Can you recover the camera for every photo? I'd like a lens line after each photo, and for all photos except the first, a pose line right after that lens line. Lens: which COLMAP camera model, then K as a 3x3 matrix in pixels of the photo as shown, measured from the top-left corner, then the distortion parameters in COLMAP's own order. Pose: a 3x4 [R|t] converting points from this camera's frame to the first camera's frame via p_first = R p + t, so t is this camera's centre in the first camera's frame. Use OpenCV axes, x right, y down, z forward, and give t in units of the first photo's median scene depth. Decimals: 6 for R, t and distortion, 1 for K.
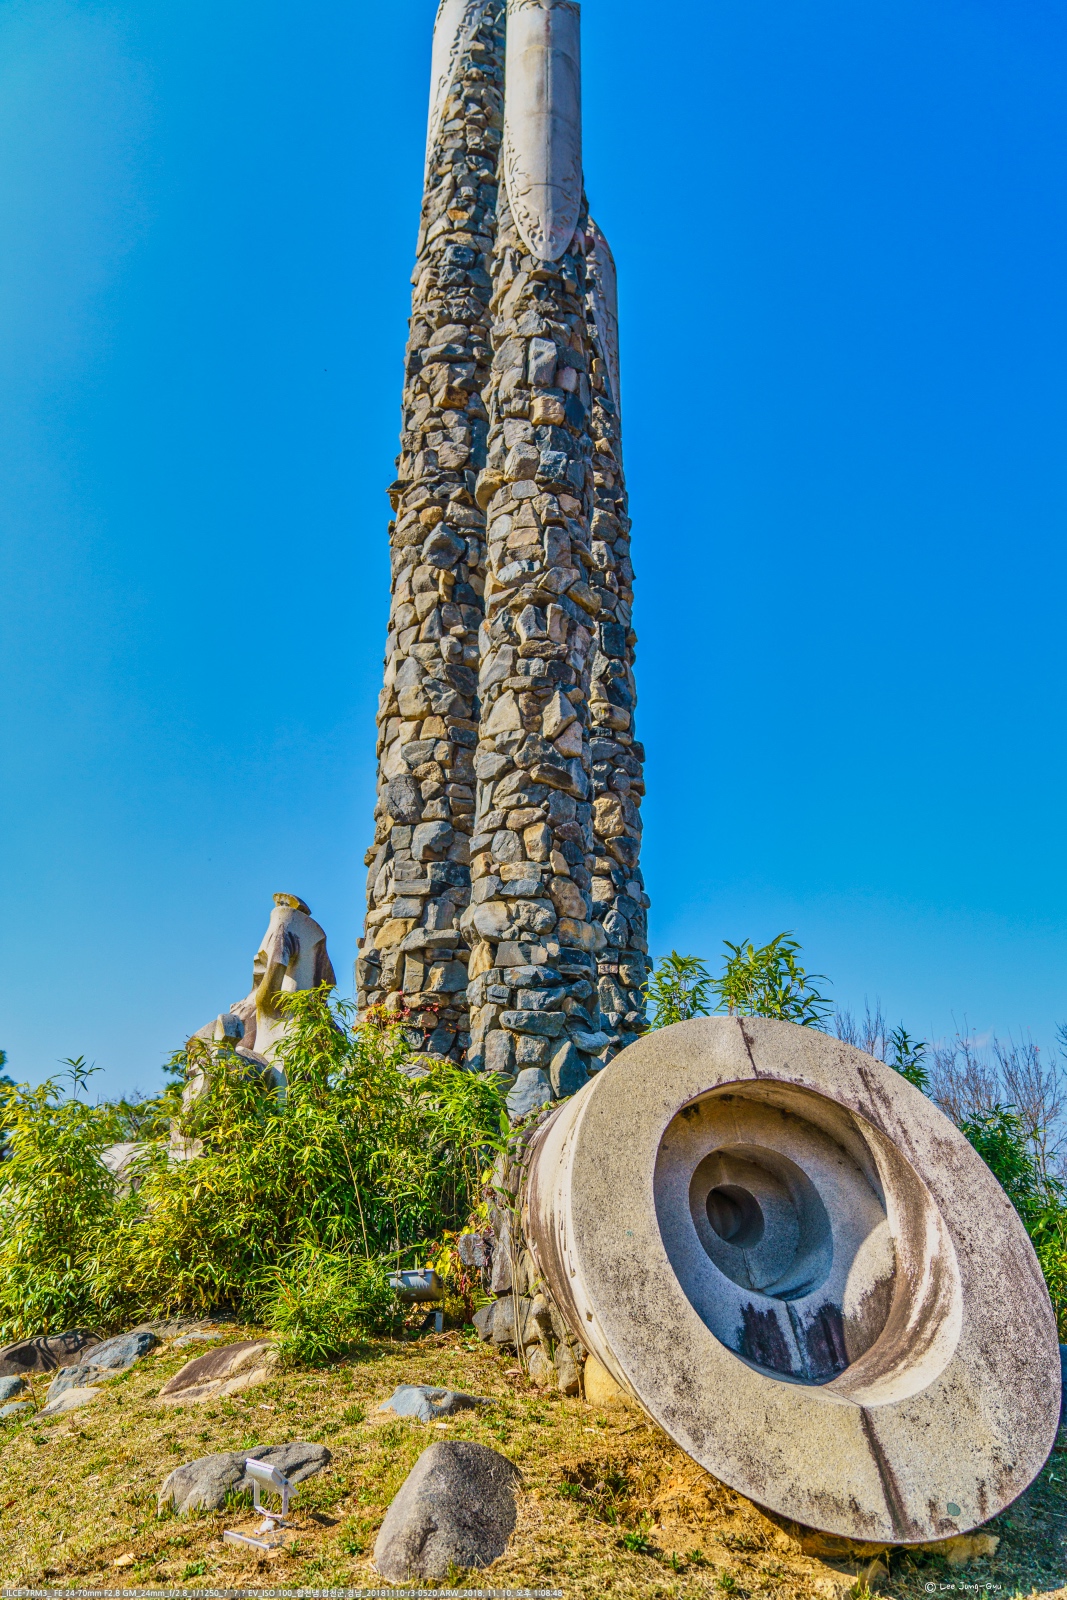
lens RADIAL K [[1086.4, 0, 533.5], [0, 1086.4, 800.0], [0, 0, 1]] dist [-0.036921, 0.040425]
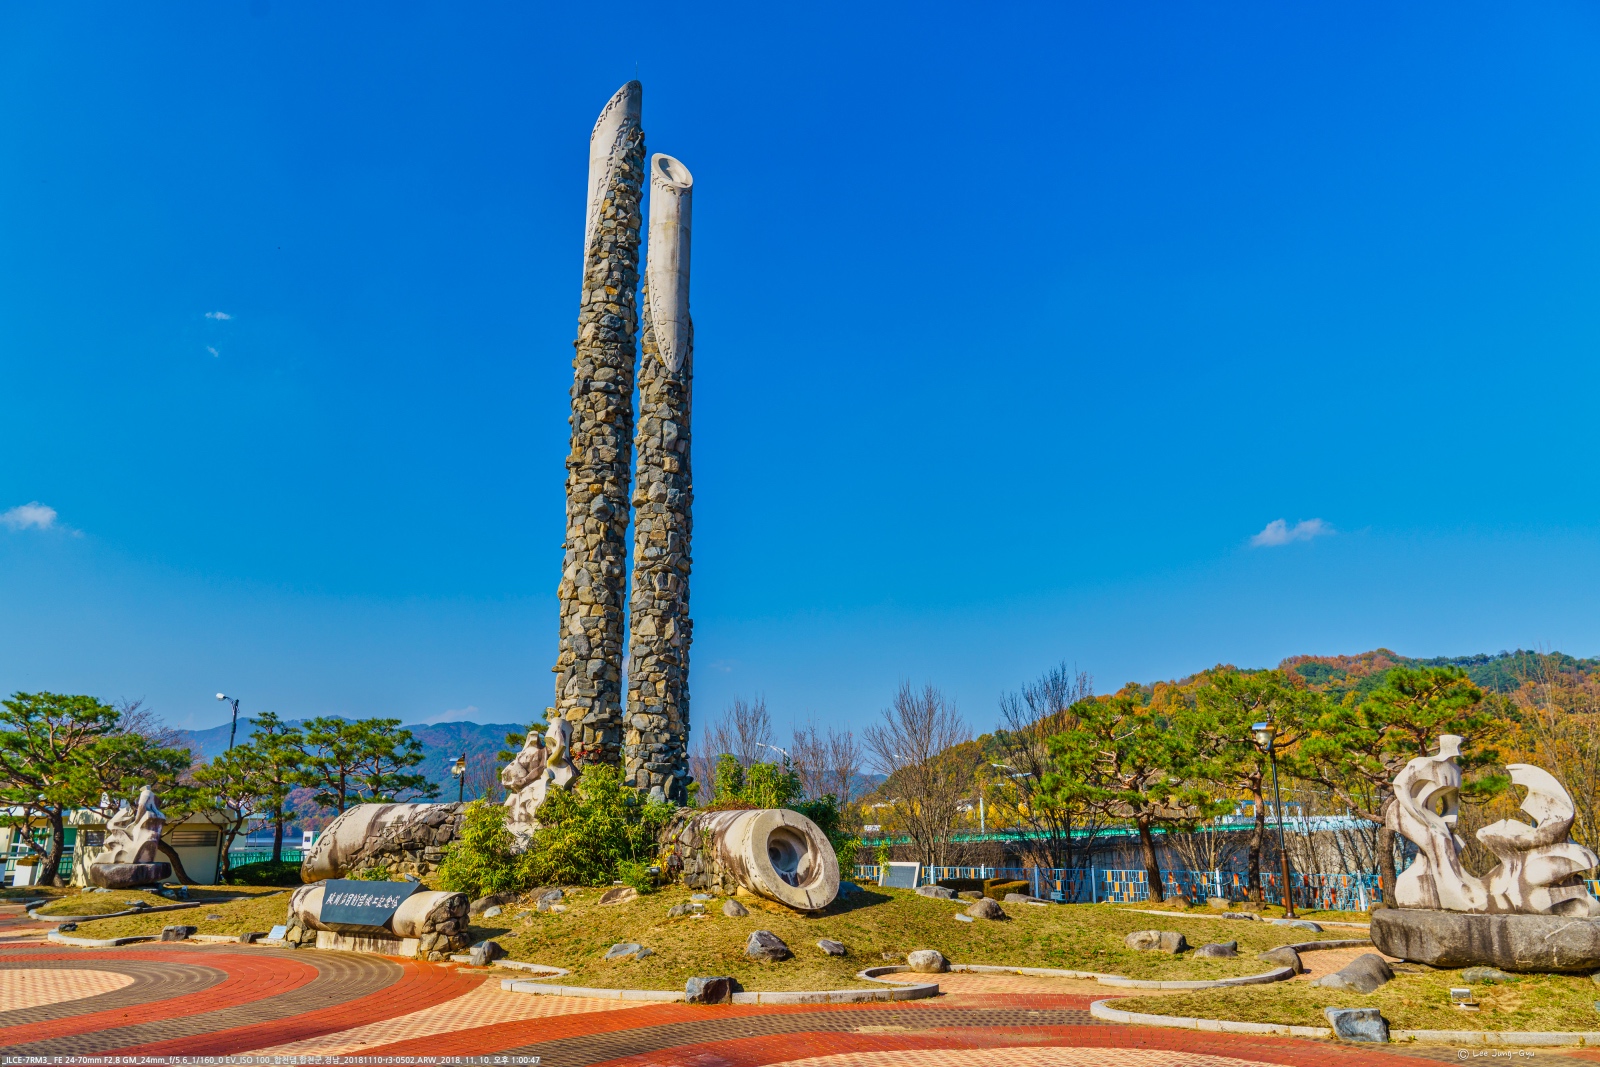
lens RADIAL K [[1086.4, 0, 800.0], [0, 1086.4, 533.5], [0, 0, 1]] dist [-0.036921, 0.040425]
pose [[0.929688, 0.084828, 0.358449, -0.485939], [-0.128784, 0.986562, 0.100547, -0.467834], [-0.345103, -0.139640, 0.928119, -1.013111]]
